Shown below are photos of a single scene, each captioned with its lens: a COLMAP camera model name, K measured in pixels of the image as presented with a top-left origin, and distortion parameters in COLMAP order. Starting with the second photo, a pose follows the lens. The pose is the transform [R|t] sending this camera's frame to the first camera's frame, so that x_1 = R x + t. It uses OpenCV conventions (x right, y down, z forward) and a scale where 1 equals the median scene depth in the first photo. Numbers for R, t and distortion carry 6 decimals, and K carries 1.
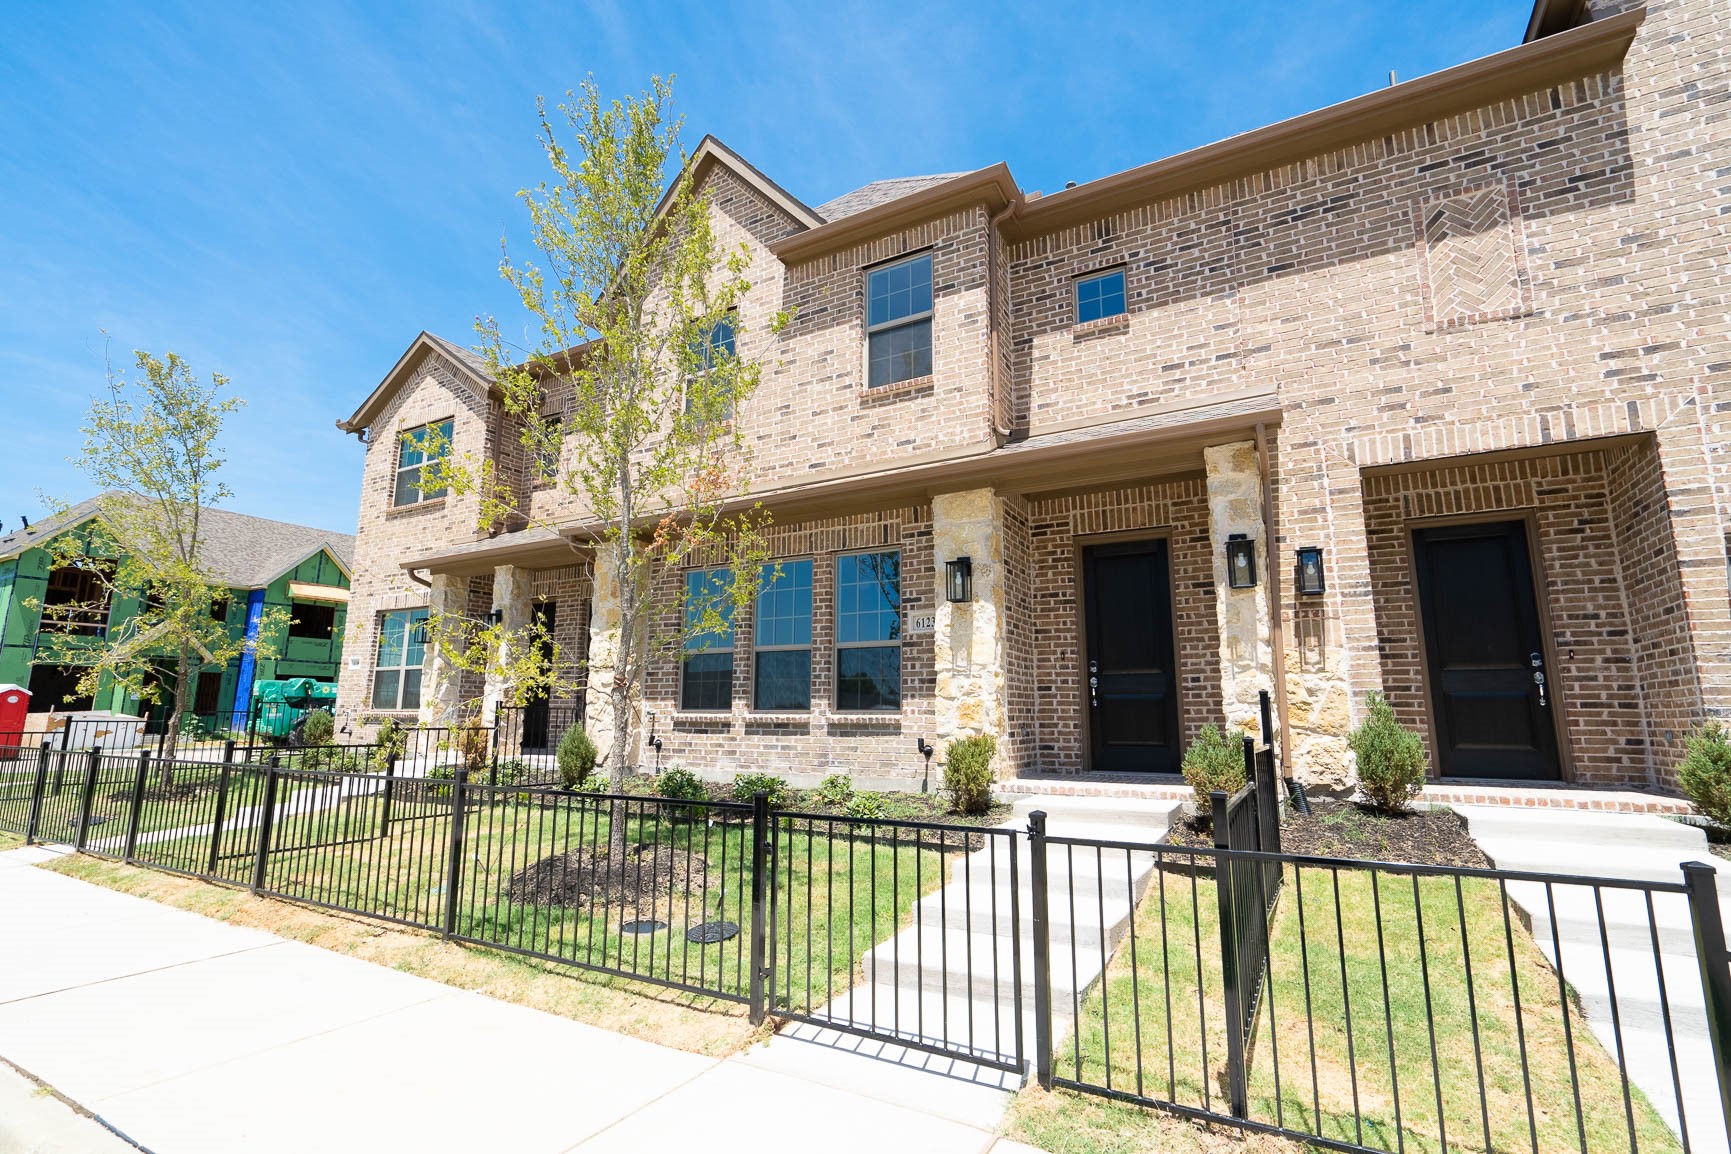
lens RADIAL K [[786.1, 0, 866.7], [0, 786.1, 575.2], [0, 0, 1]] dist [-0.008051, 0.000676]
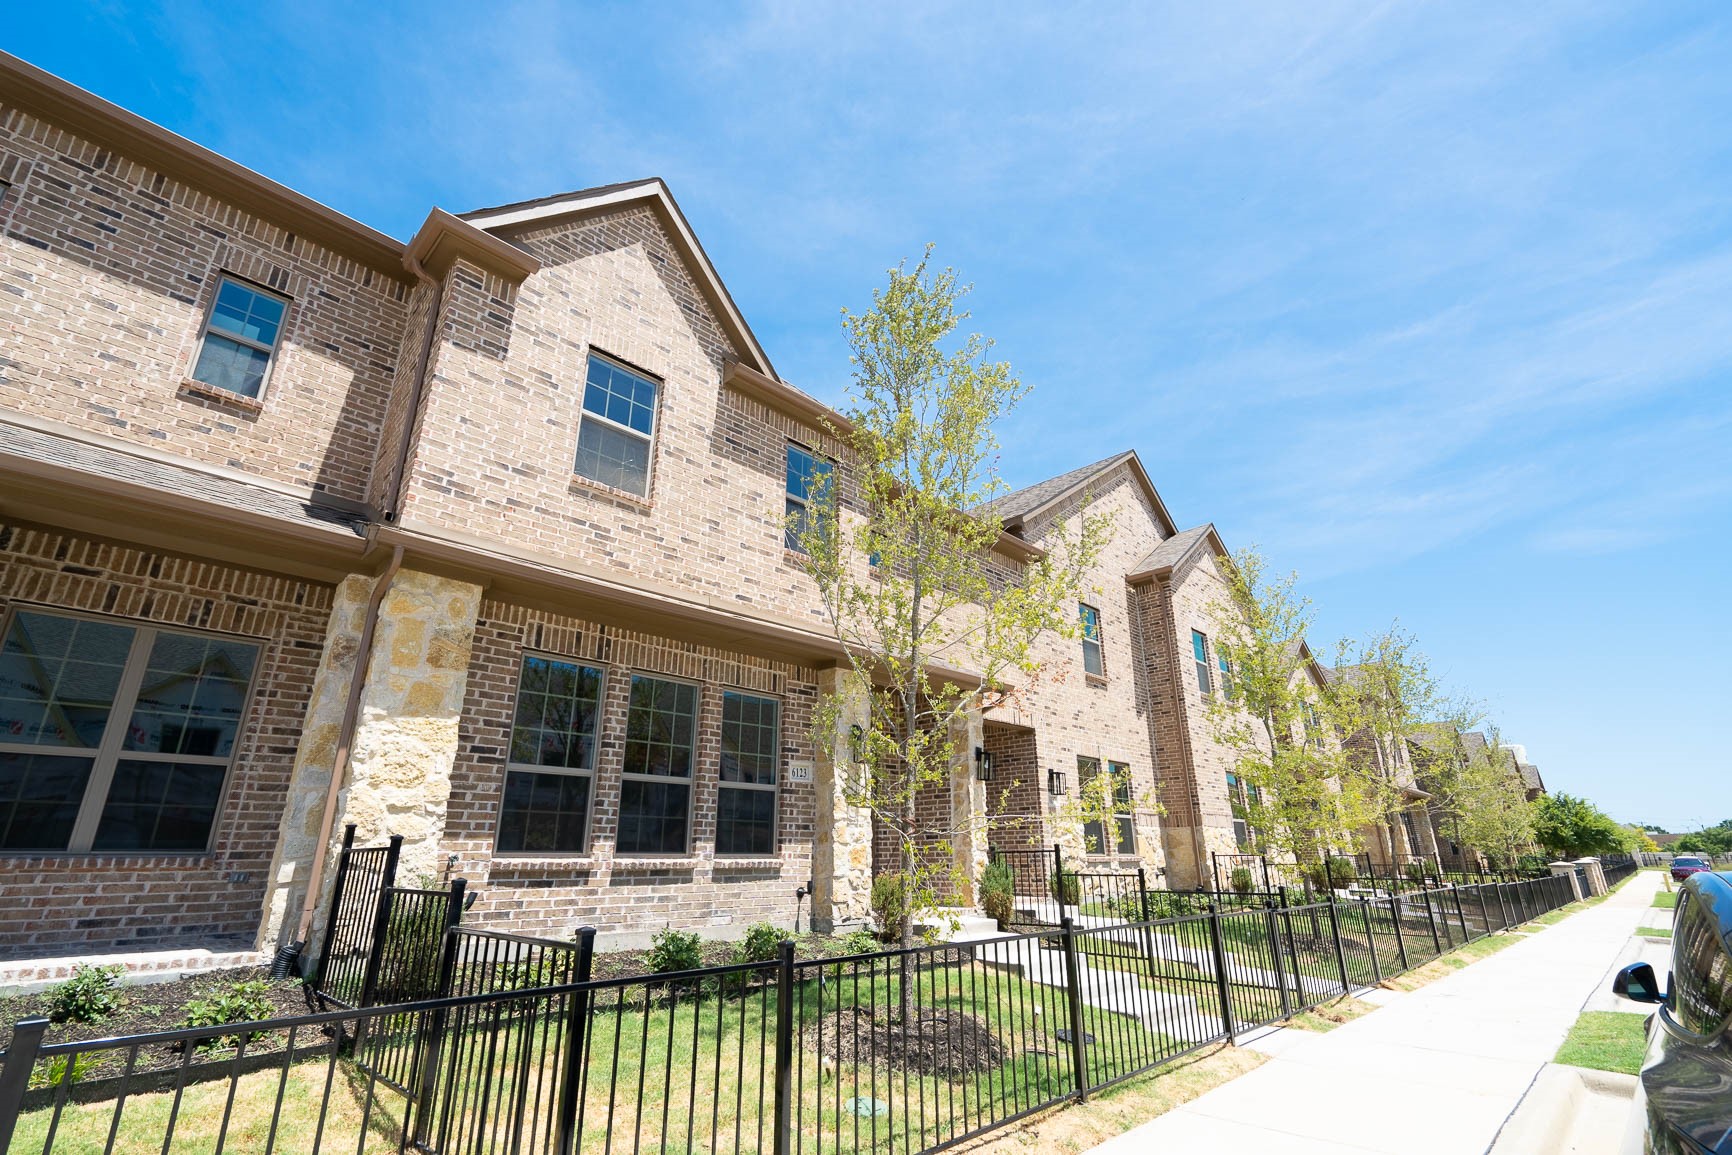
lens RADIAL K [[786.5, 0, 867.2], [0, 786.5, 575.7], [0, 0, 1]] dist [-0.008051, 0.000676]
pose [[0.252581, 0.322821, 0.912135, -0.952497], [-0.167852, 0.943027, -0.287274, 0.094956], [-0.952905, -0.080544, 0.292377, 0.565527]]
